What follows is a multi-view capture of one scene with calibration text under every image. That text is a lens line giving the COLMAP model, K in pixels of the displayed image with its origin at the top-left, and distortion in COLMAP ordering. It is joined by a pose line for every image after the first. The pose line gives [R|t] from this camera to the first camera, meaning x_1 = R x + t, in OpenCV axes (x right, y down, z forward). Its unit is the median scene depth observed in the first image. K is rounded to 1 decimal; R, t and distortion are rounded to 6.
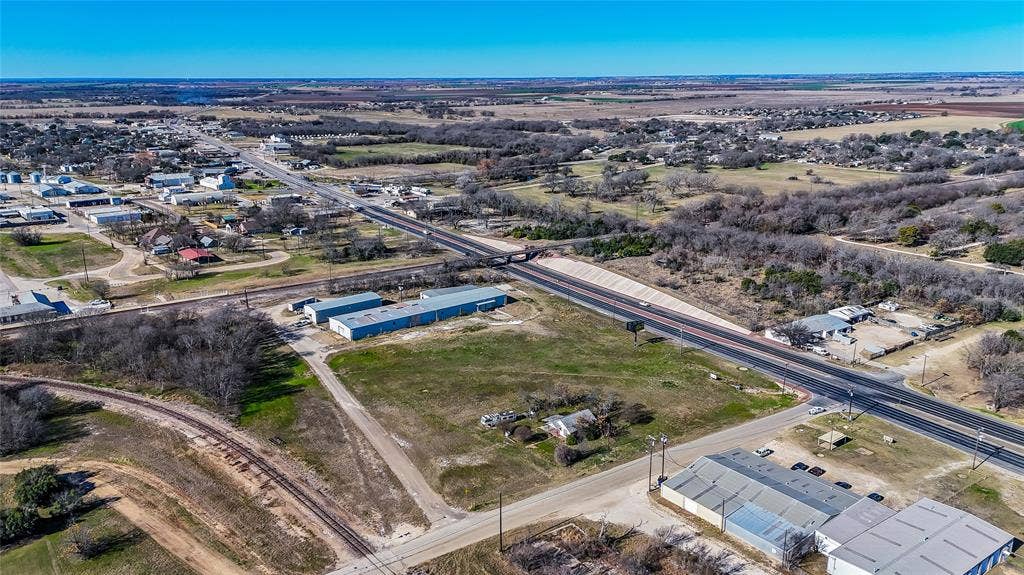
lens RADIAL K [[744.6, 0, 508.9], [0, 744.6, 294.5], [0, 0, 1]] dist [0.082868, -0.073351]
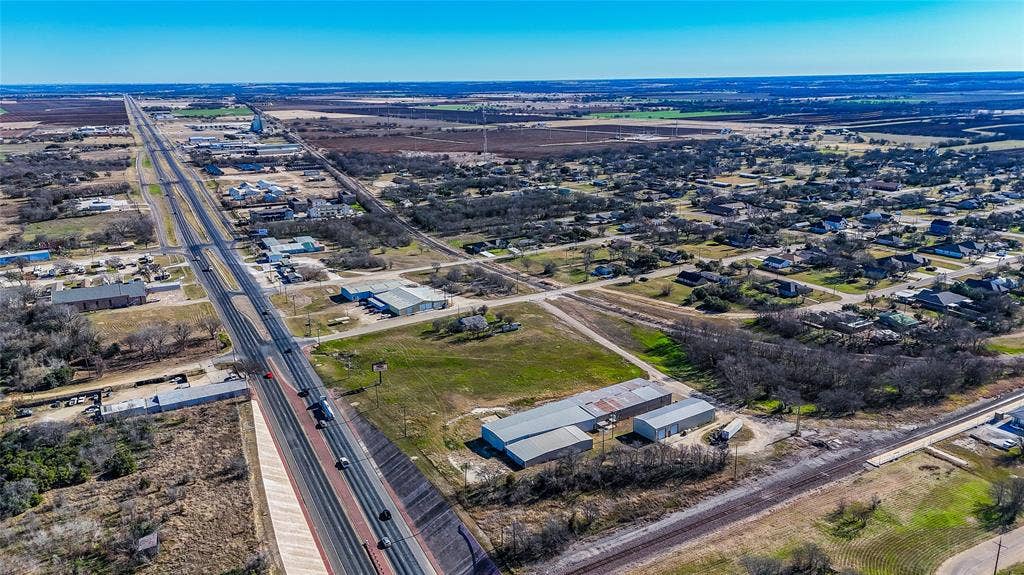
lens RADIAL K [[744.6, 0, 509.0], [0, 744.6, 288.3], [0, 0, 1]] dist [0.082868, -0.073351]
pose [[-0.996800, -0.003066, 0.079874, -0.105390], [0.039793, 0.847599, 0.529143, -0.601197], [-0.069324, 0.530629, -0.844765, 1.747015]]
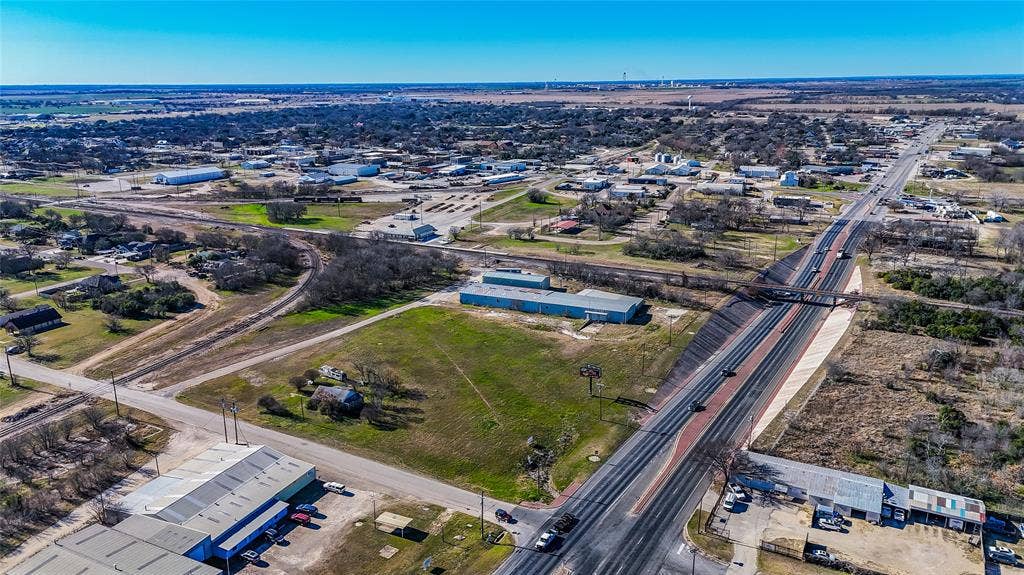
lens RADIAL K [[744.6, 0, 509.1], [0, 744.6, 288.6], [0, 0, 1]] dist [0.082868, -0.073351]
pose [[0.468076, 0.239473, -0.850622, 0.758306], [-0.242038, 0.960514, 0.137223, -0.129016], [0.849895, 0.141652, 0.507556, 0.453028]]
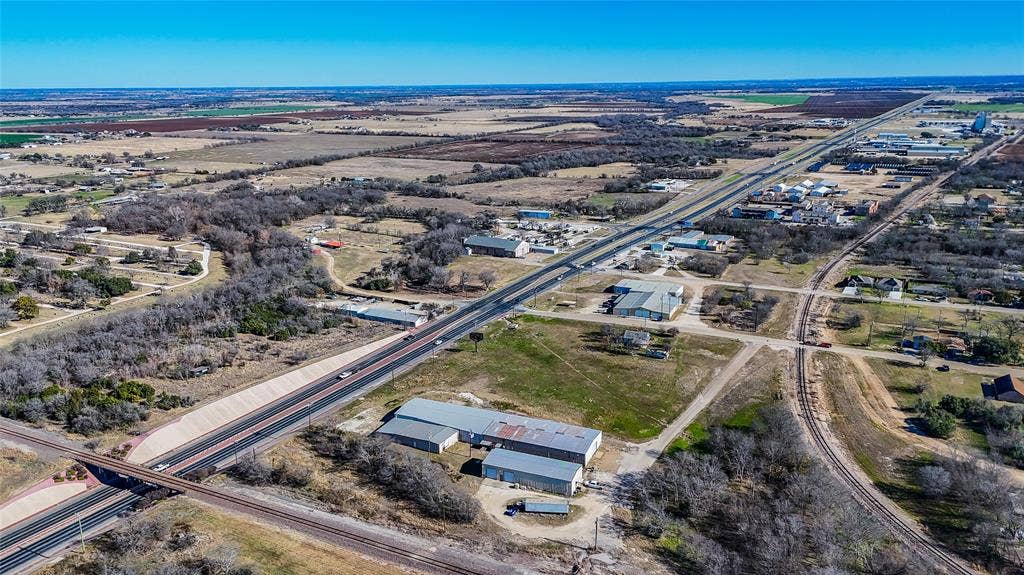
lens RADIAL K [[744.6, 0, 509.8], [0, 744.6, 289.3], [0, 0, 1]] dist [0.082868, -0.073351]
pose [[-0.474567, -0.224799, 0.851030, -0.853940], [0.261526, 0.887167, 0.380182, -0.461615], [-0.840470, 0.402988, -0.362230, 1.283283]]
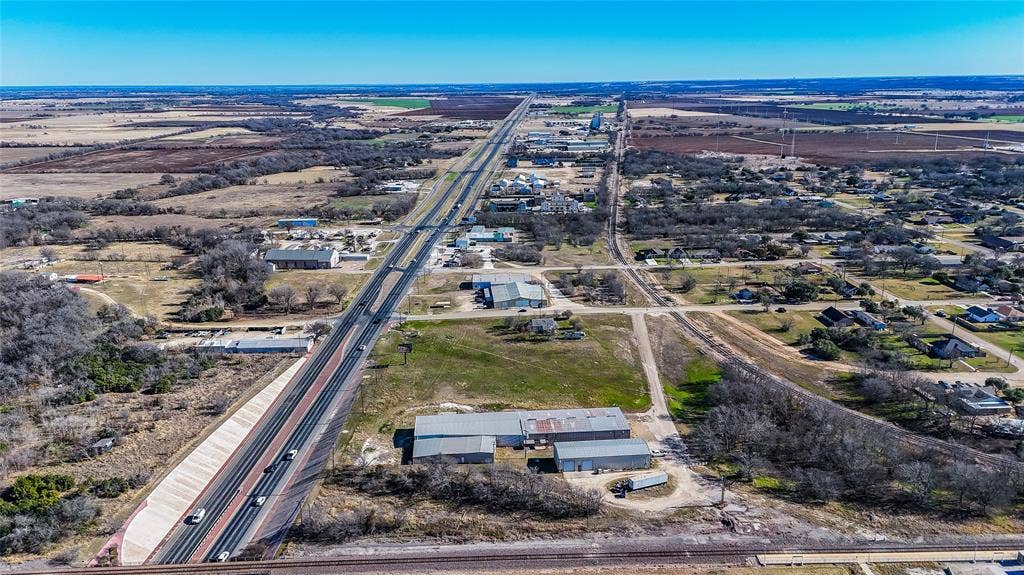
lens RADIAL K [[744.6, 0, 509.6], [0, 744.6, 288.4], [0, 0, 1]] dist [0.082868, -0.073351]
pose [[-0.835561, -0.132741, 0.533120, -0.563259], [0.169571, 0.860685, 0.480070, -0.553071], [-0.522573, 0.491530, -0.696646, 1.590563]]
